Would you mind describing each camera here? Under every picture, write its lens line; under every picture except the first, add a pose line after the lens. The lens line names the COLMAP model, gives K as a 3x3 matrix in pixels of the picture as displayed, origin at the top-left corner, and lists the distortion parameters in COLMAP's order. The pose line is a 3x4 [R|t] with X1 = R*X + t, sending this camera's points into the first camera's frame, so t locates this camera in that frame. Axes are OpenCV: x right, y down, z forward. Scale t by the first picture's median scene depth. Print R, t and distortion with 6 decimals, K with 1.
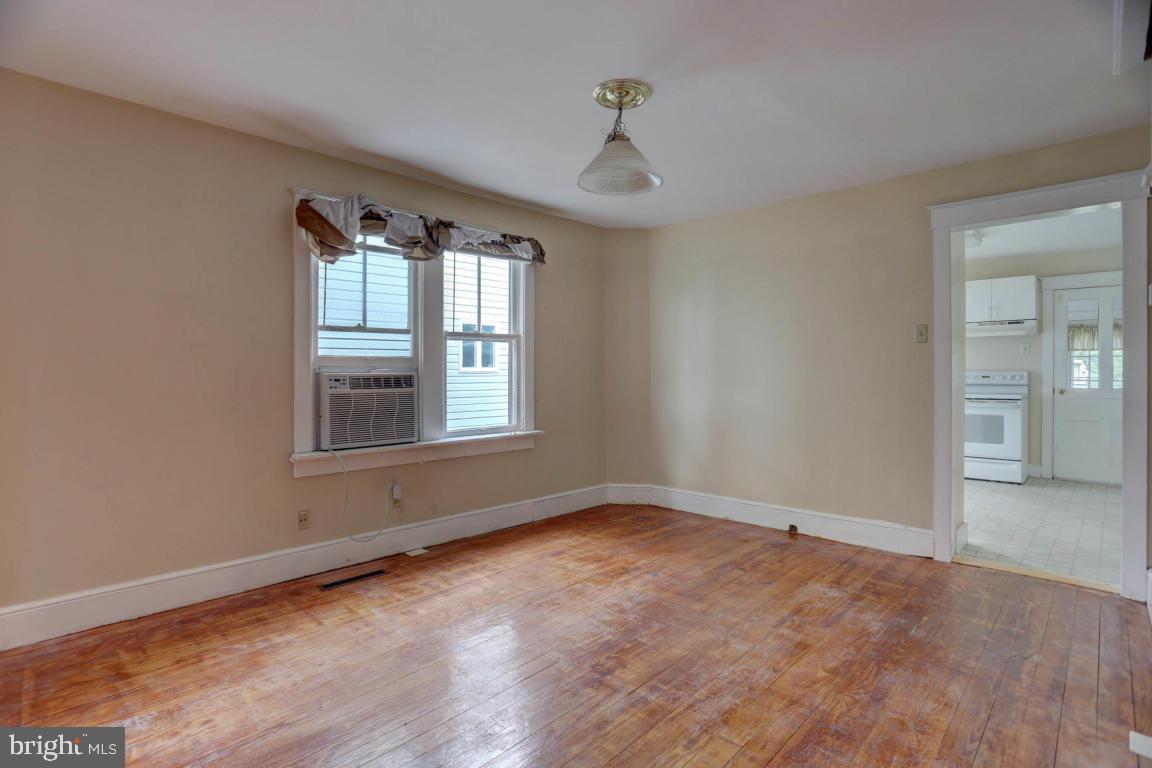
lens RADIAL K [[571.0, 0, 578.7], [0, 571.0, 381.7], [0, 0, 1]] dist [-0.024135, 0.005001]
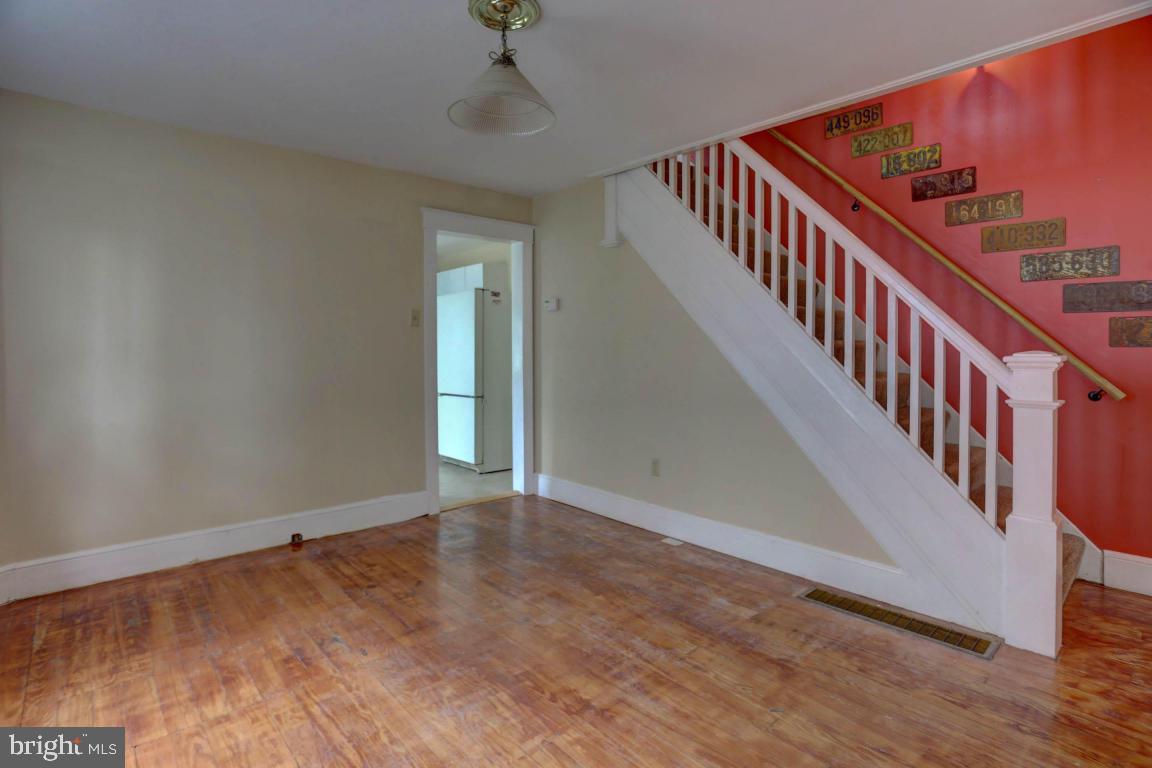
lens RADIAL K [[571.0, 0, 579.7], [0, 571.0, 374.2], [0, 0, 1]] dist [-0.024135, 0.005001]
pose [[0.047329, -0.034293, 0.998291, -0.550602], [0.007826, 0.999393, 0.033960, -0.015744], [-0.998849, 0.006205, 0.047569, 0.660799]]
